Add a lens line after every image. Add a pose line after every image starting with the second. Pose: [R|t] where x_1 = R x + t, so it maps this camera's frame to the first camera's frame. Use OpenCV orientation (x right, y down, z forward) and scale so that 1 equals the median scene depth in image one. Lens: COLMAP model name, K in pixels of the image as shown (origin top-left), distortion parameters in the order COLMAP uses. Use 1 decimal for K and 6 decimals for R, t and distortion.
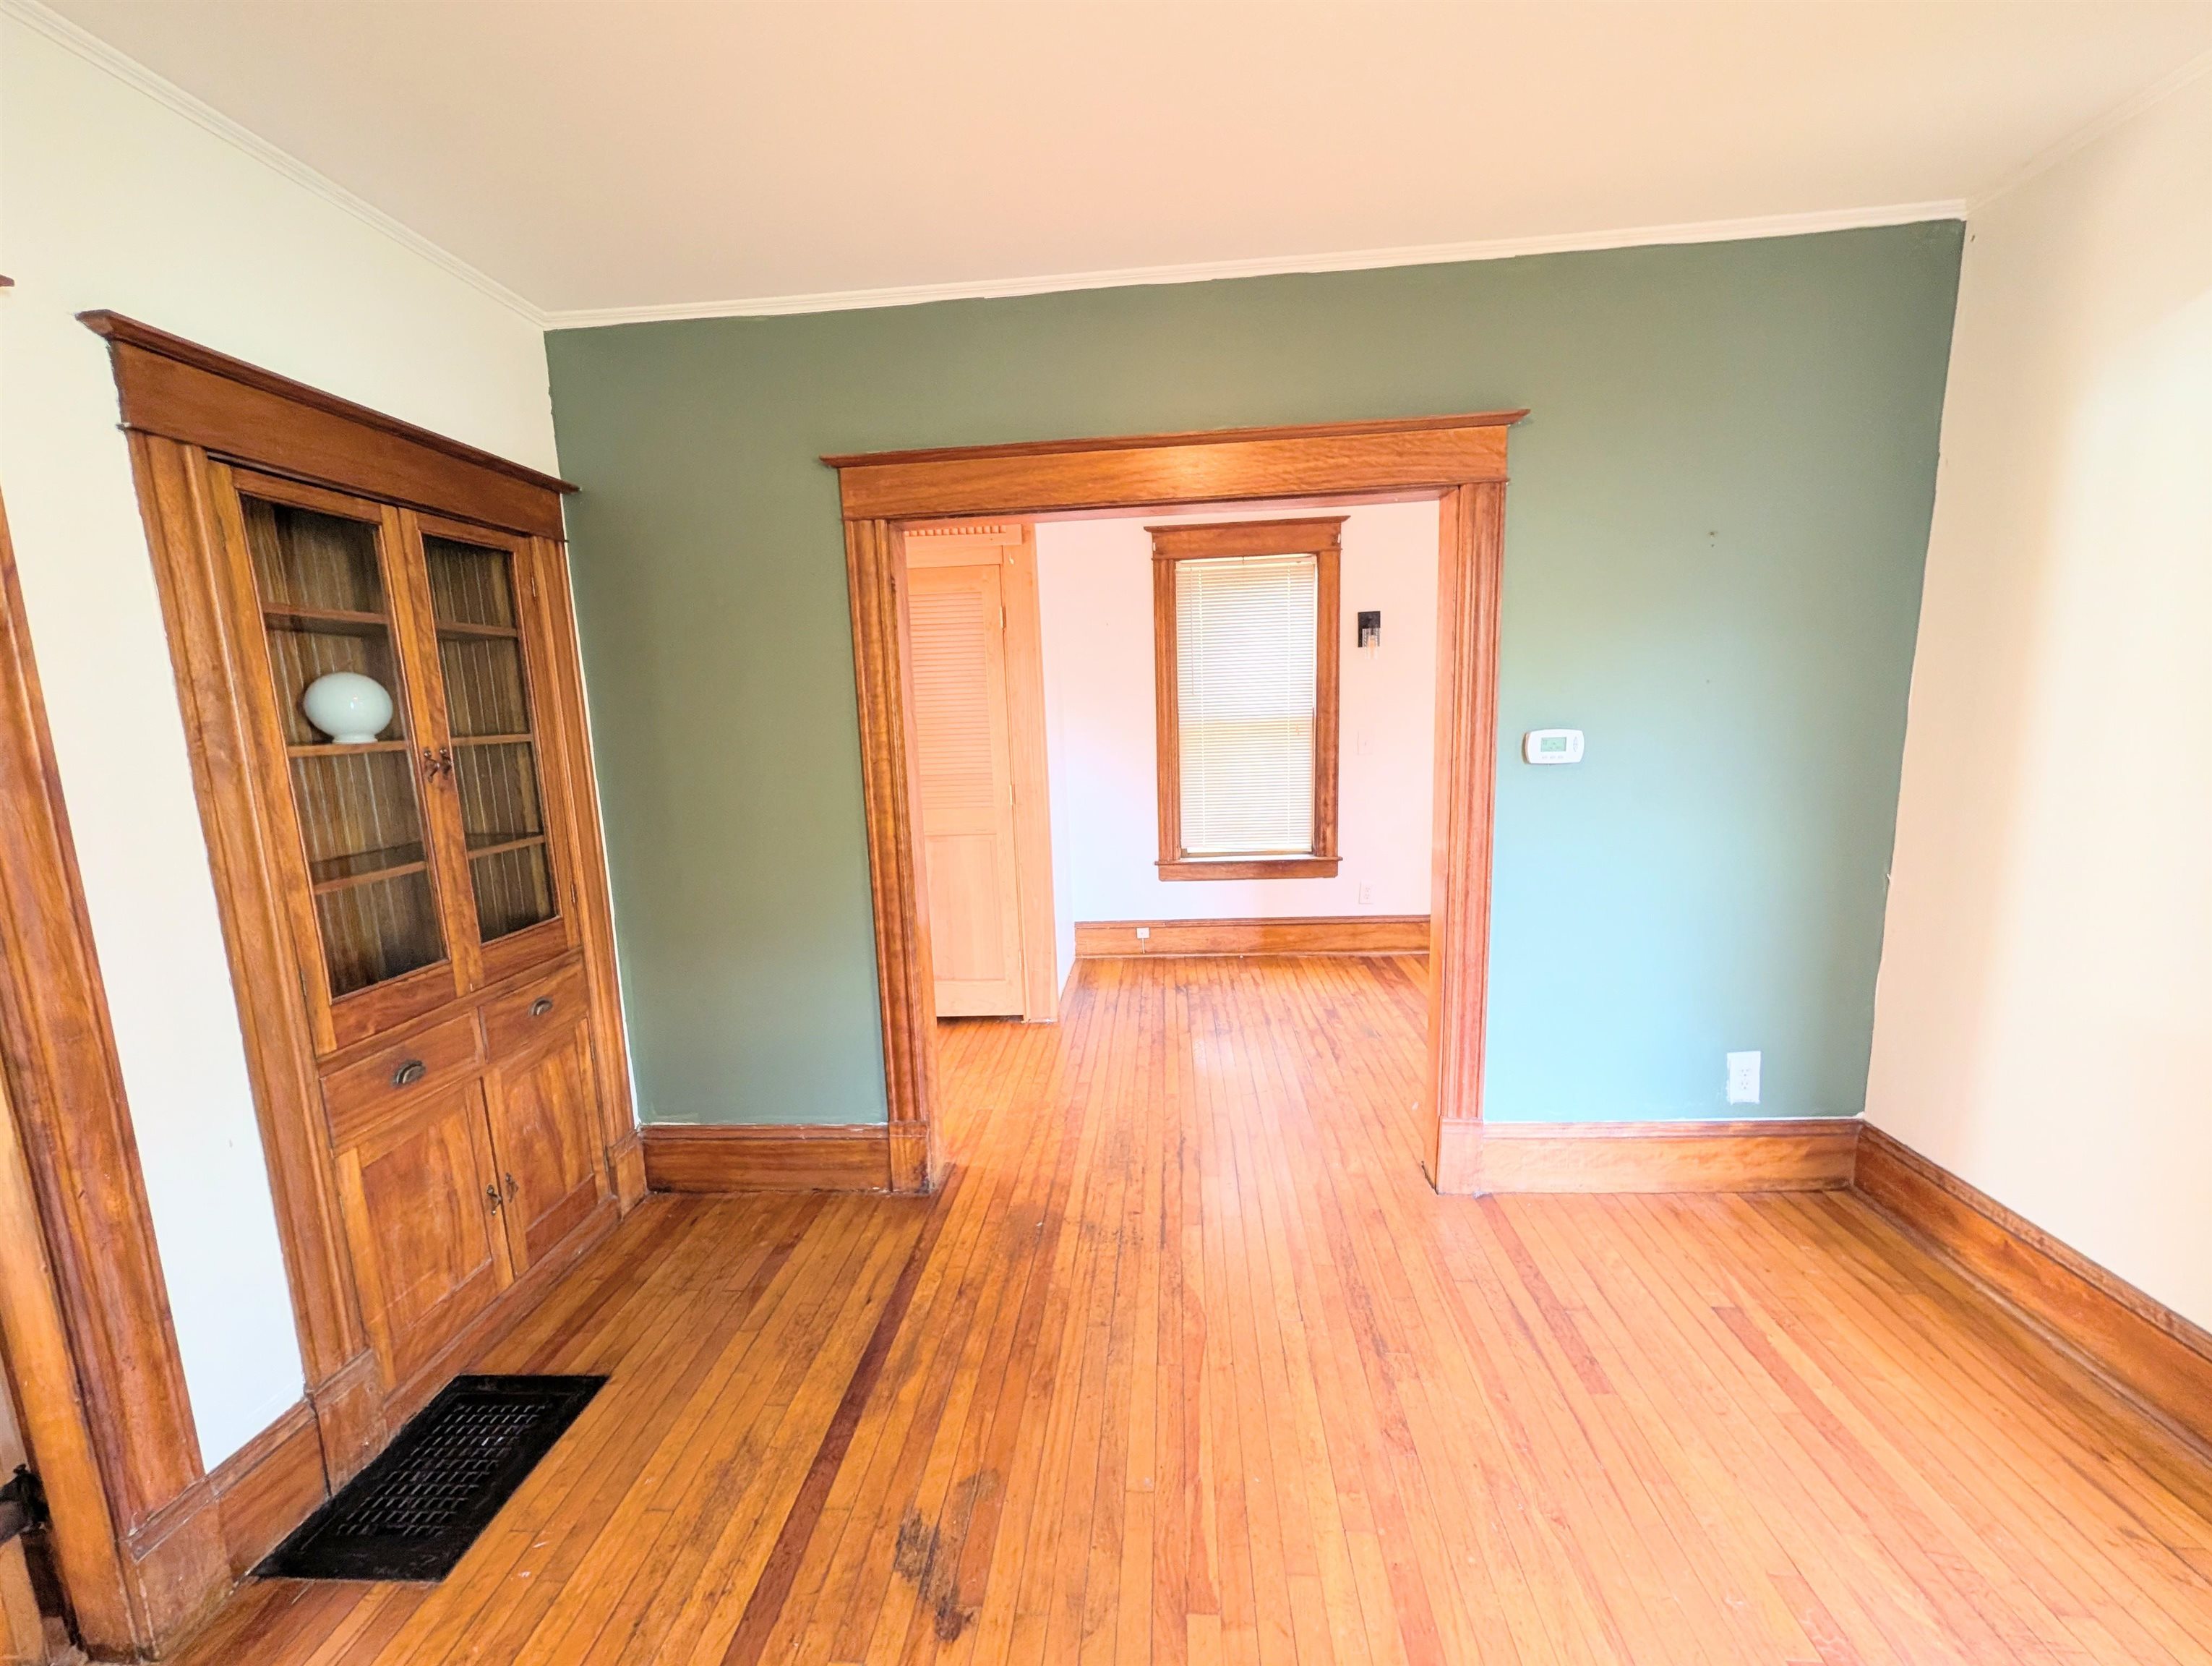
lens RADIAL K [[850.1, 0, 1106.7], [0, 850.1, 825.5], [0, 0, 1]] dist [0.002352, 0.000037]
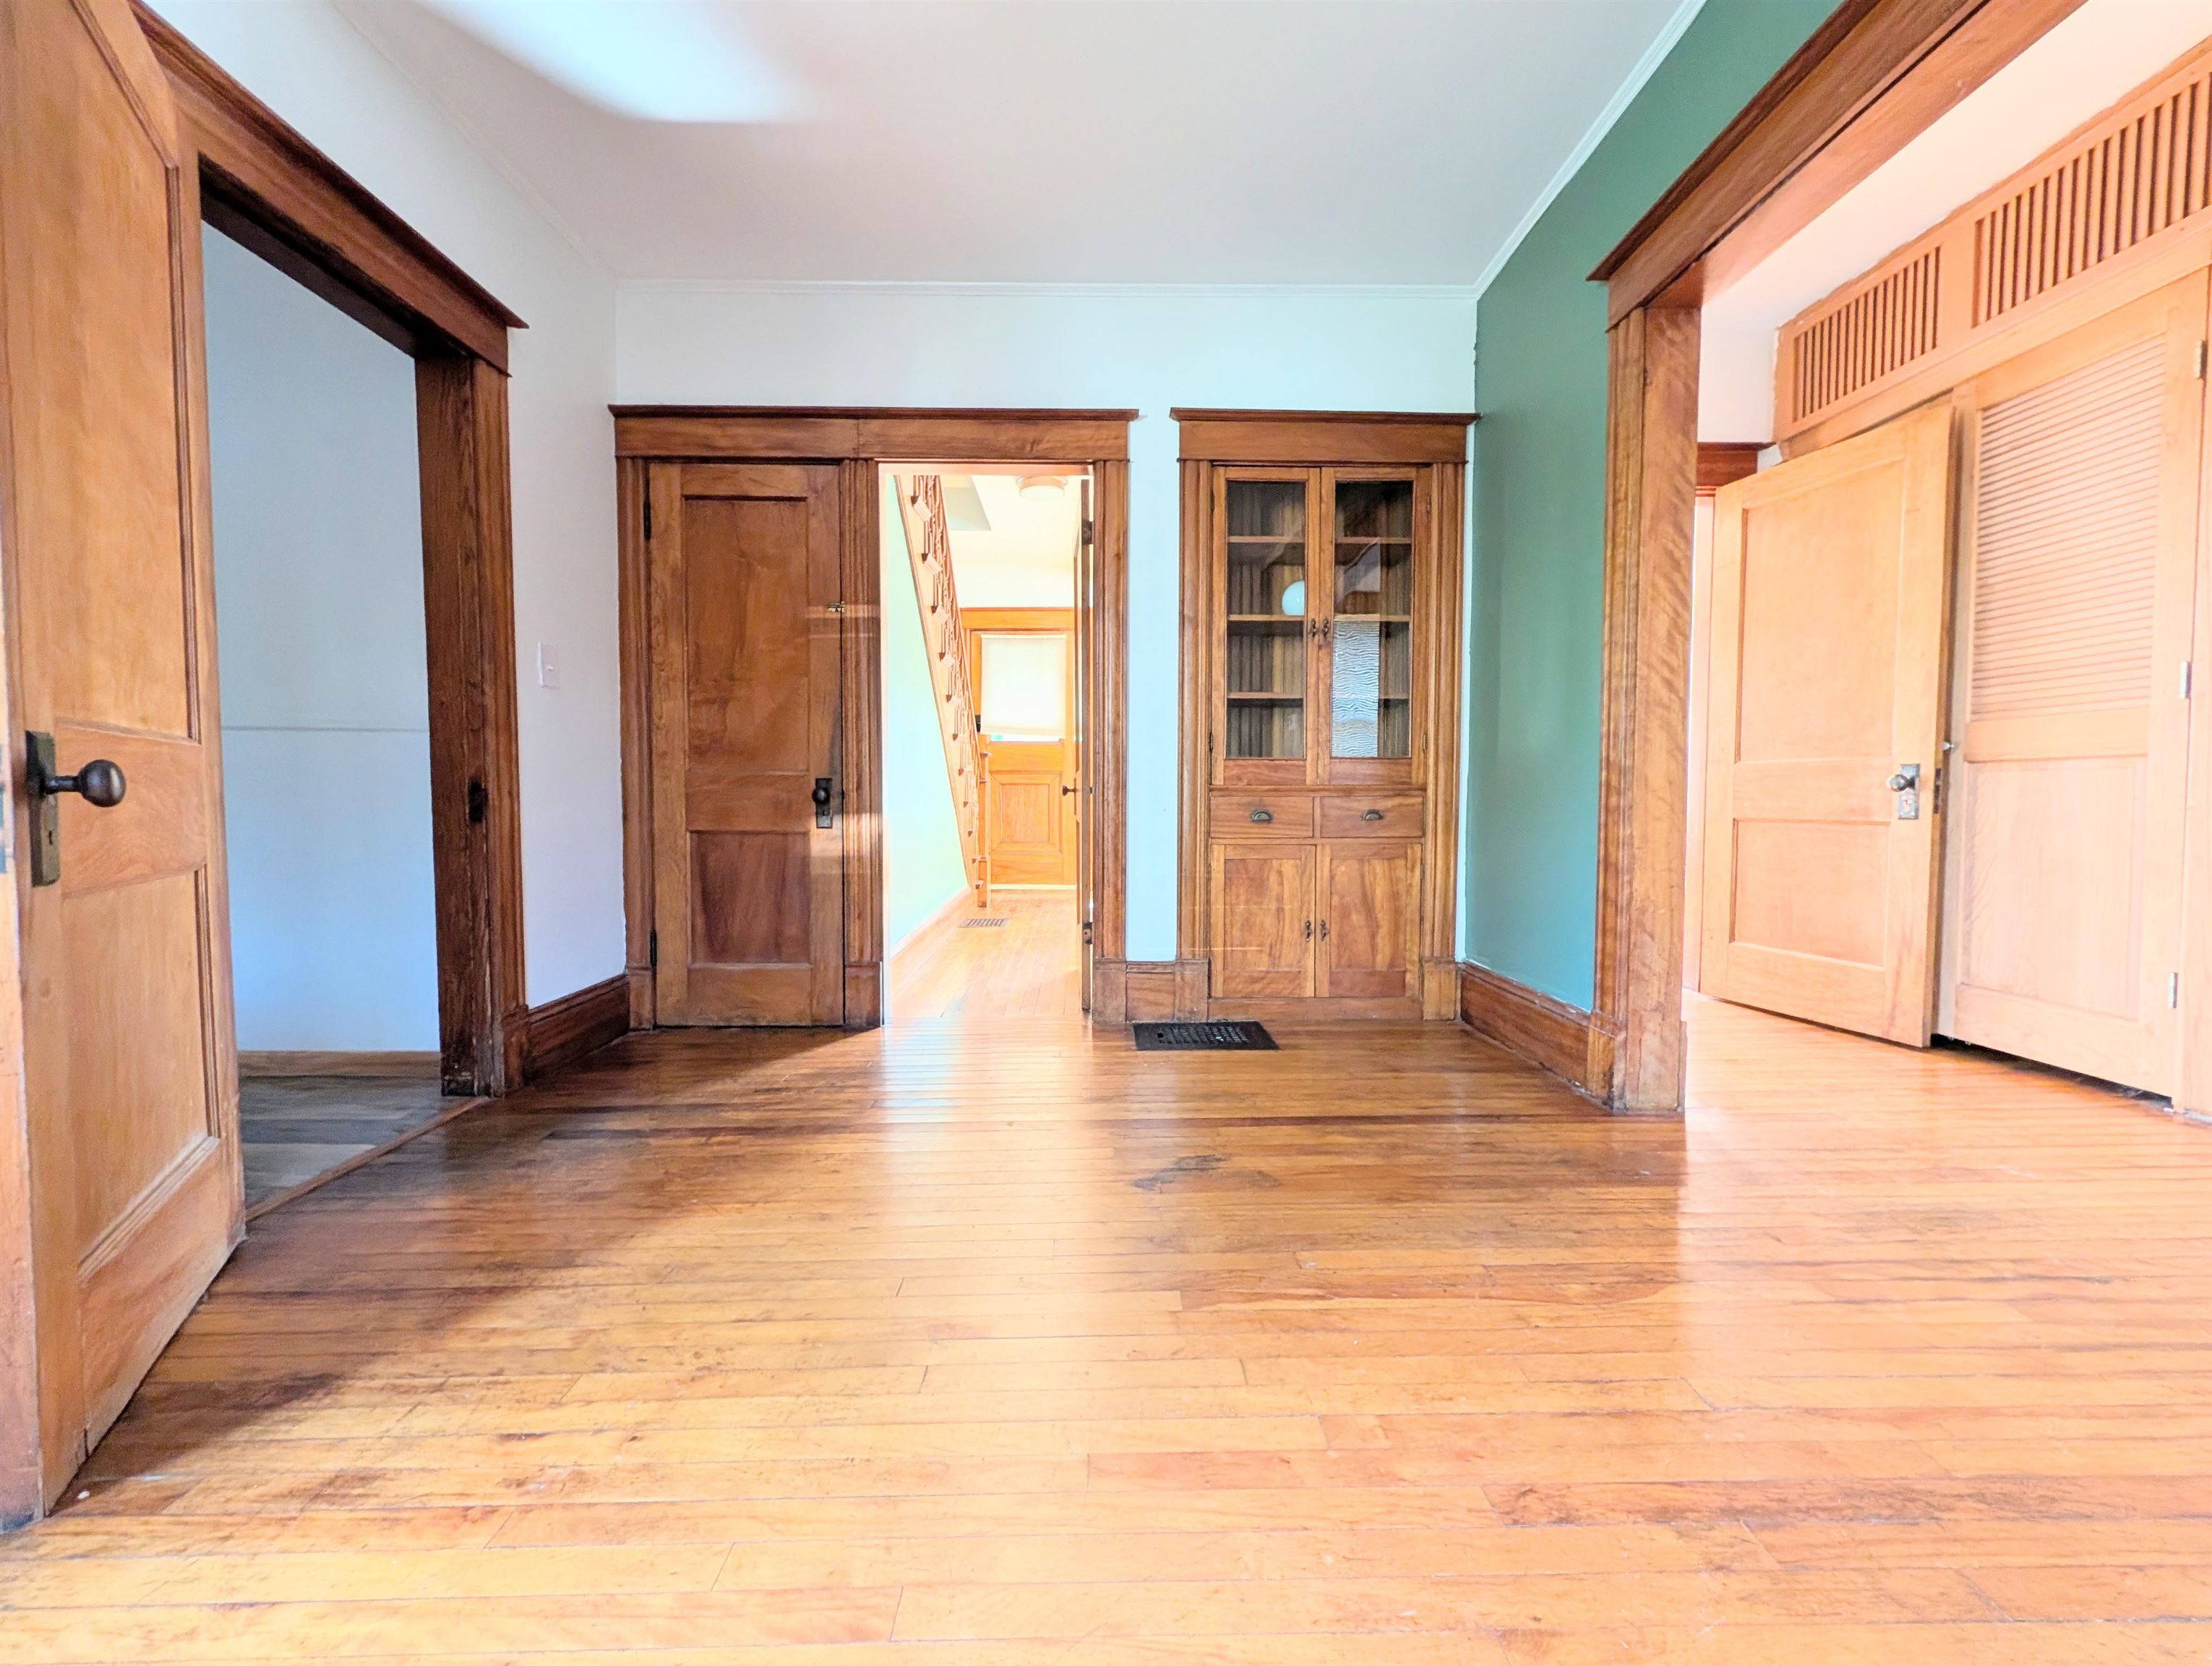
lens RADIAL K [[850.1, 0, 1111.0], [0, 850.1, 828.6], [0, 0, 1]] dist [0.002352, 0.000037]
pose [[0.091256, 0.071071, -0.993288, 0.382034], [-0.148419, 0.987280, 0.057006, 0.131203], [0.984705, 0.142220, 0.100643, 0.277910]]
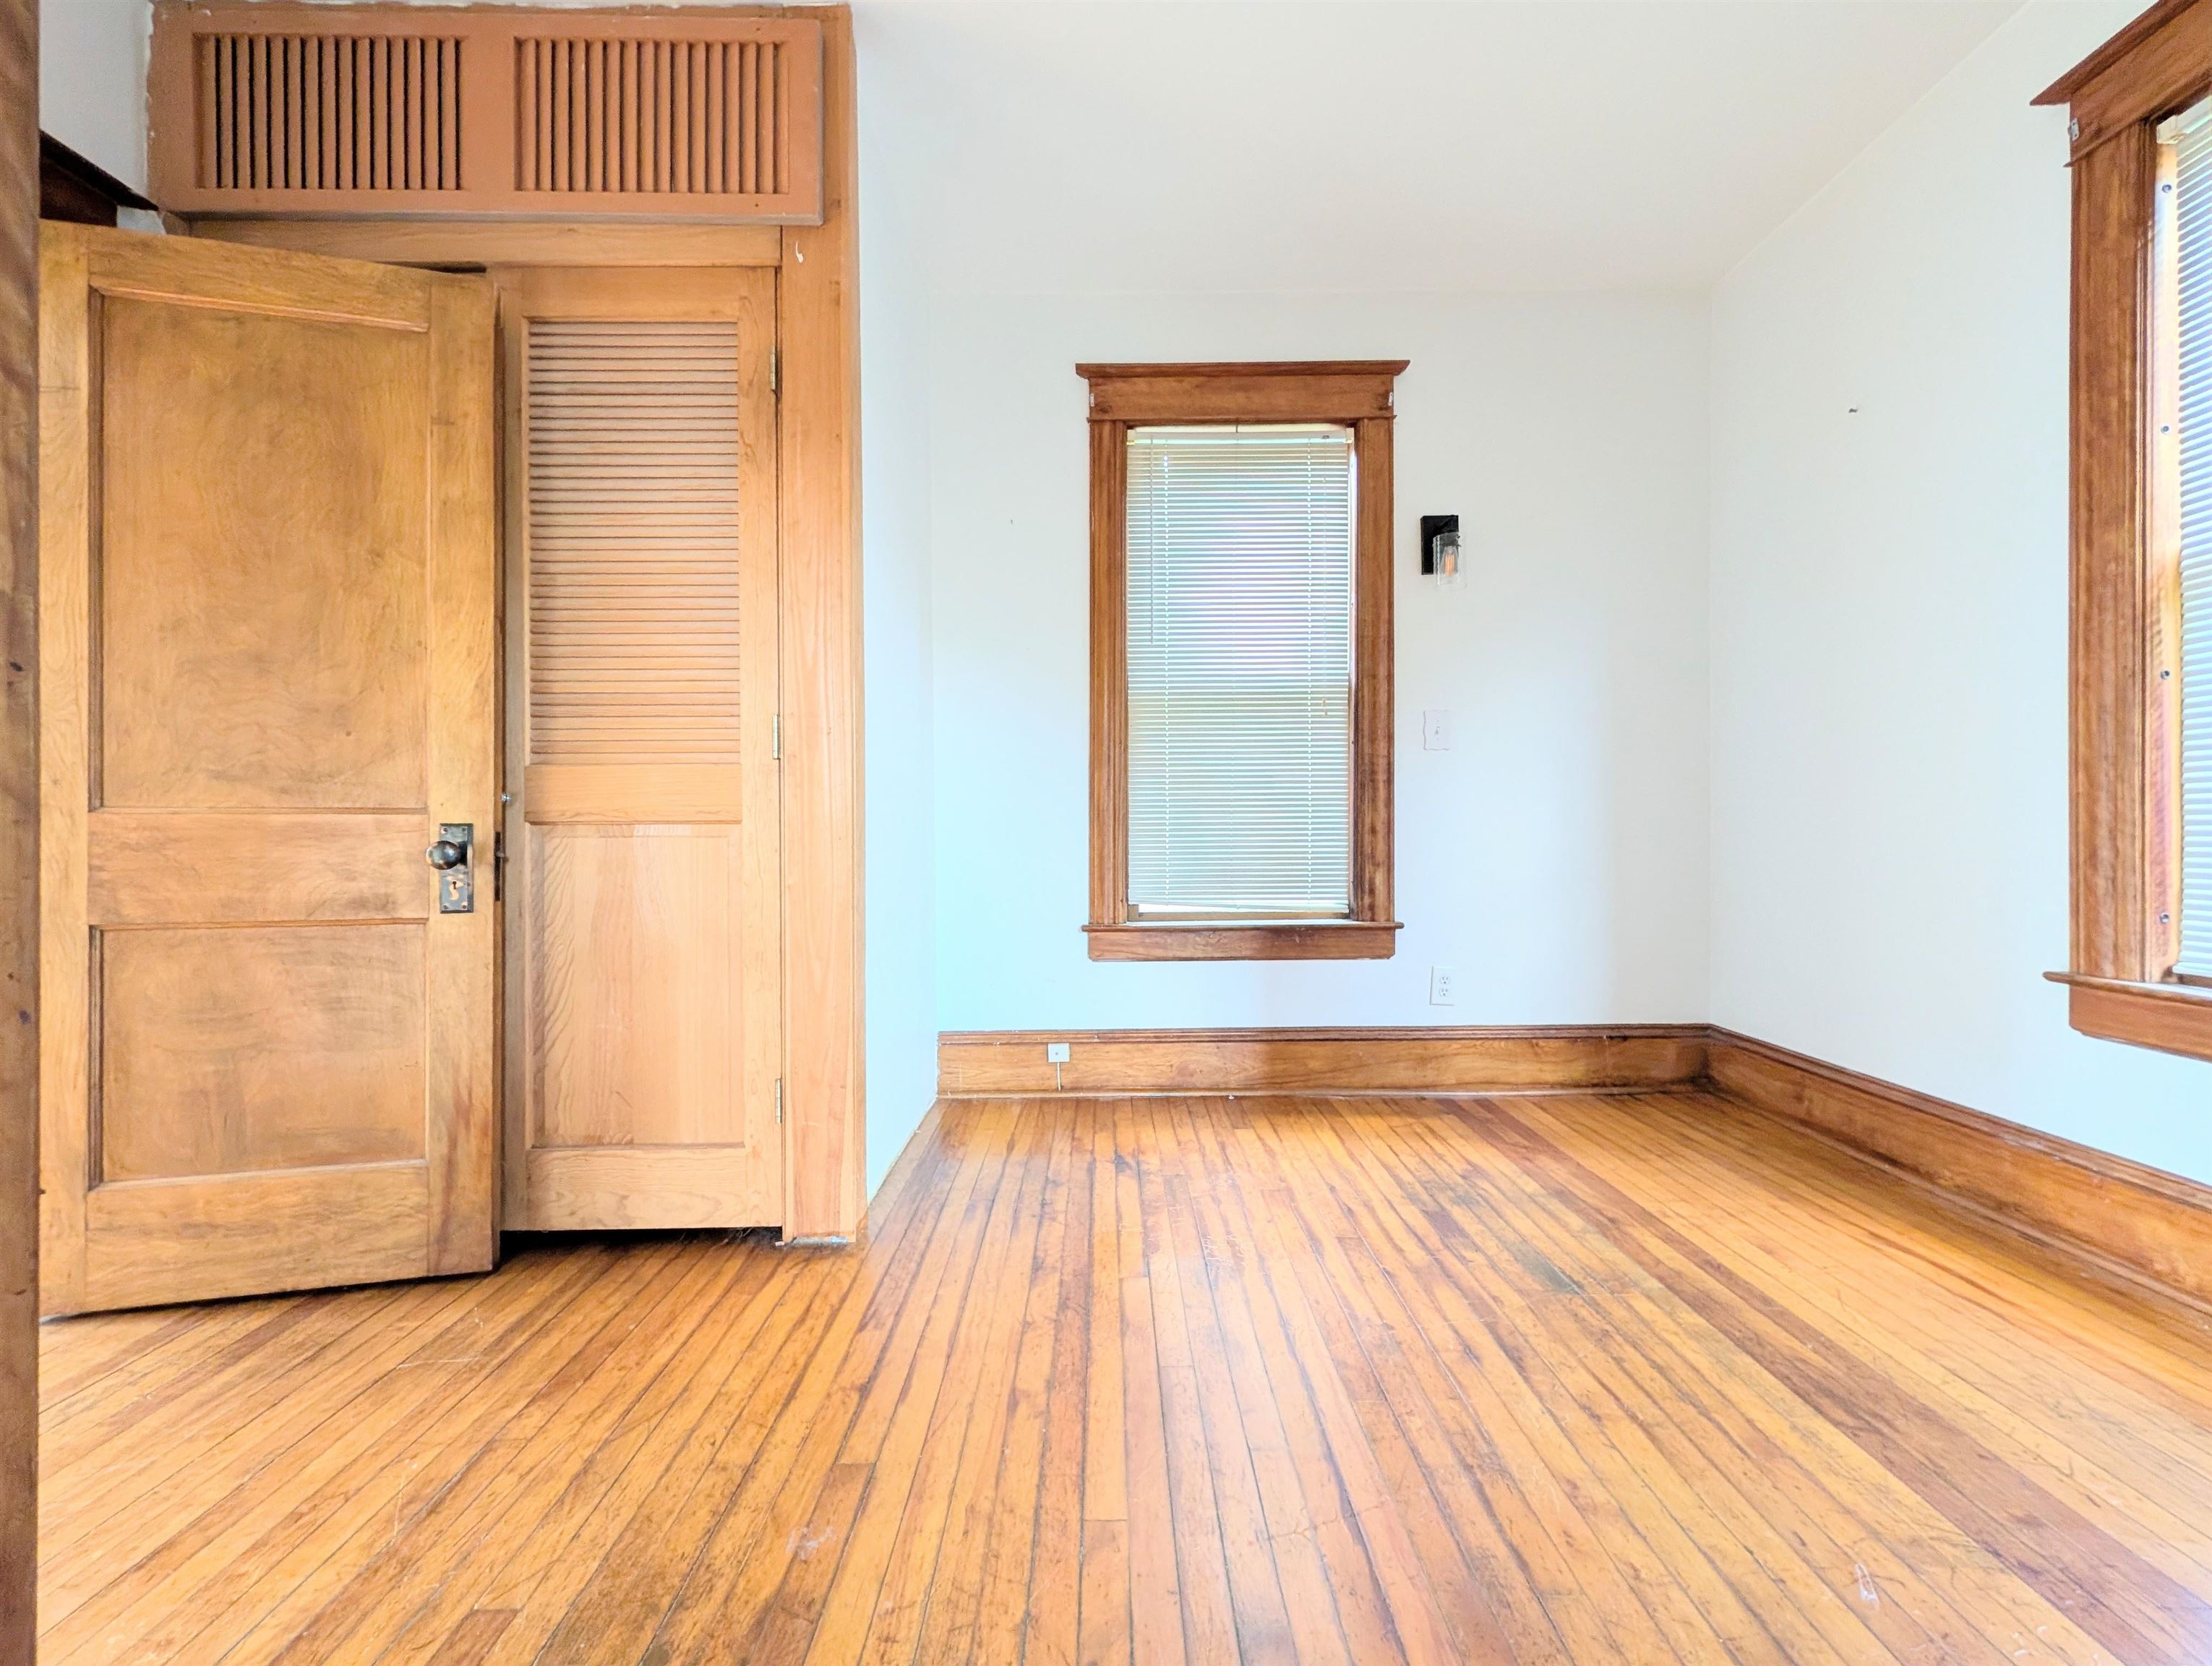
lens RADIAL K [[850.1, 0, 1108.8], [0, 850.1, 831.5], [0, 0, 1]] dist [0.002352, 0.000037]
pose [[0.996839, 0.030164, 0.073498, 0.038609], [-0.018822, 0.988448, -0.150386, 0.083697], [-0.077185, 0.148527, 0.985892, 0.535157]]
